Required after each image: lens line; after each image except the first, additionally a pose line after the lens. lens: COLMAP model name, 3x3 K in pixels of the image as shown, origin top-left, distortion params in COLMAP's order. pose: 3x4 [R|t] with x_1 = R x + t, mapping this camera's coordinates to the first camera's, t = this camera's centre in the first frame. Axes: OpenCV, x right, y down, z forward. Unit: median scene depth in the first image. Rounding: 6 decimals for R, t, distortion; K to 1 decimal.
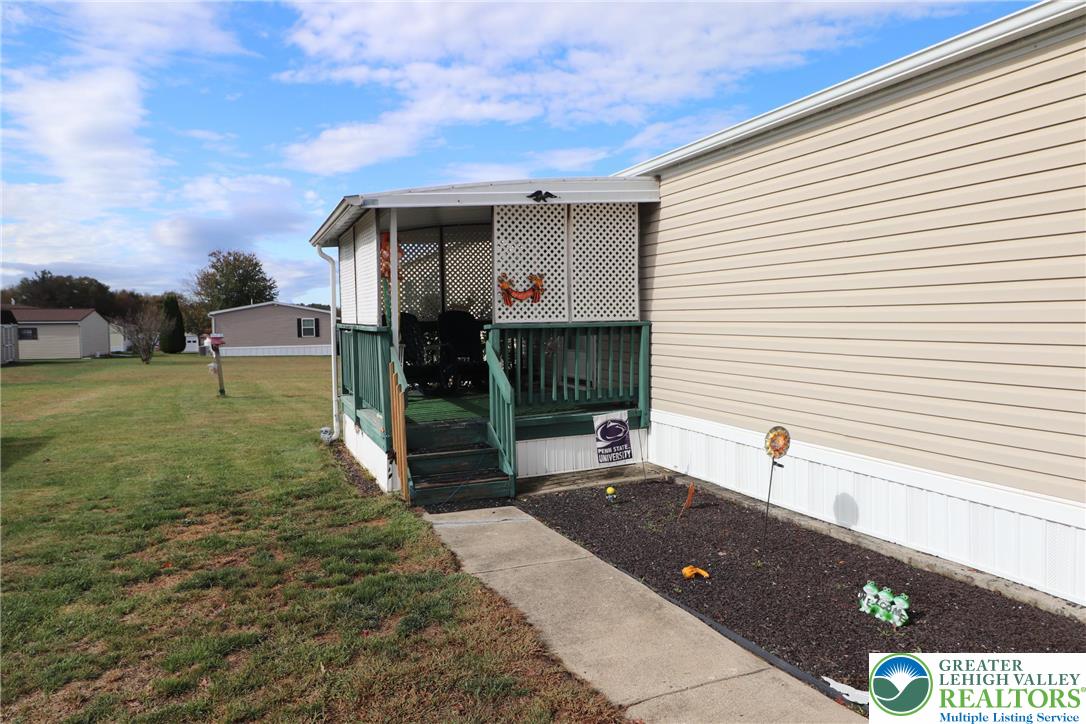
lens RADIAL K [[656.9, 0, 546.9], [0, 656.9, 361.9], [0, 0, 1]] dist [-0.005492, -0.000746]
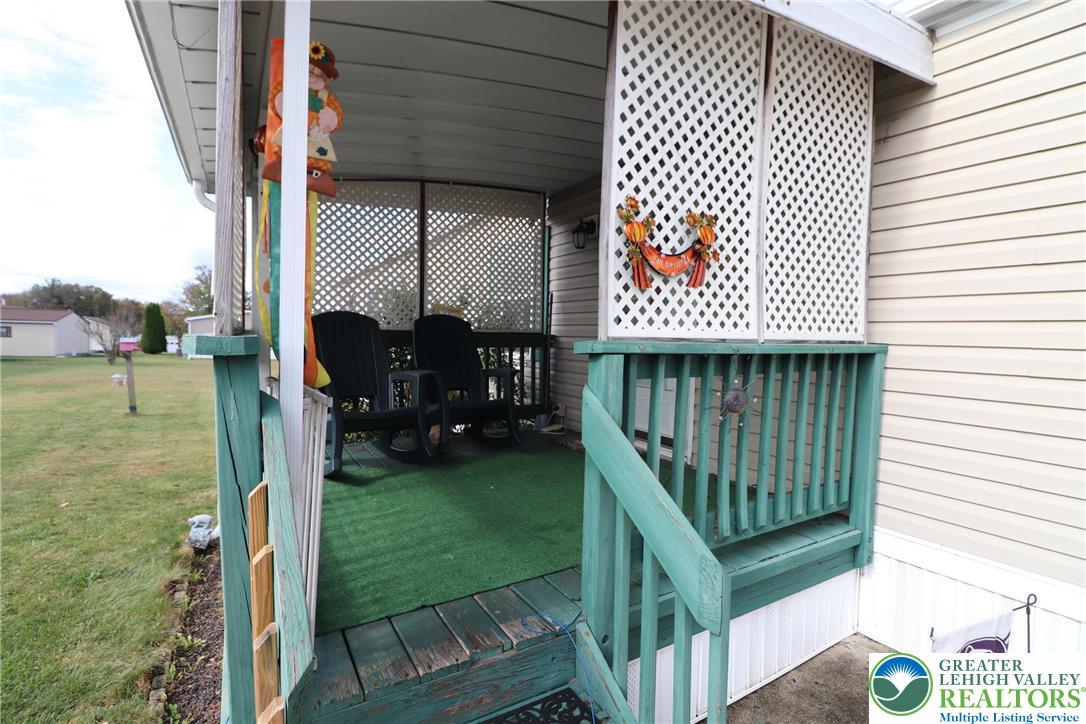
lens RADIAL K [[503.2, 0, 532.5], [0, 503.2, 357.2], [0, 0, 1]] dist [-0.008518, -0.007261]
pose [[0.994337, 0.031123, 0.101611, -0.018225], [-0.028730, 0.999276, -0.024922, -0.005080], [-0.102313, 0.021862, 0.994512, 0.092899]]
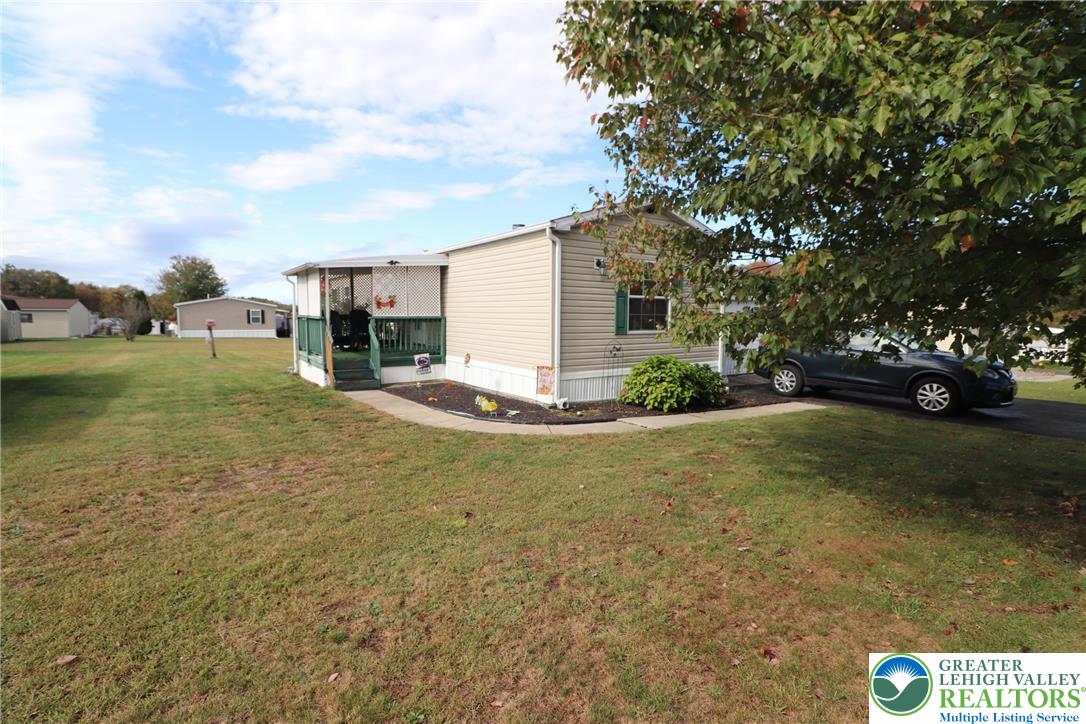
lens RADIAL K [[503.2, 0, 545.1], [0, 503.2, 359.9], [0, 0, 1]] dist [-0.008518, -0.007261]
pose [[0.982304, 0.002811, 0.187274, 0.023605], [-0.007529, 0.999672, 0.024488, 0.005936], [-0.187143, -0.025465, 0.982003, -0.109735]]
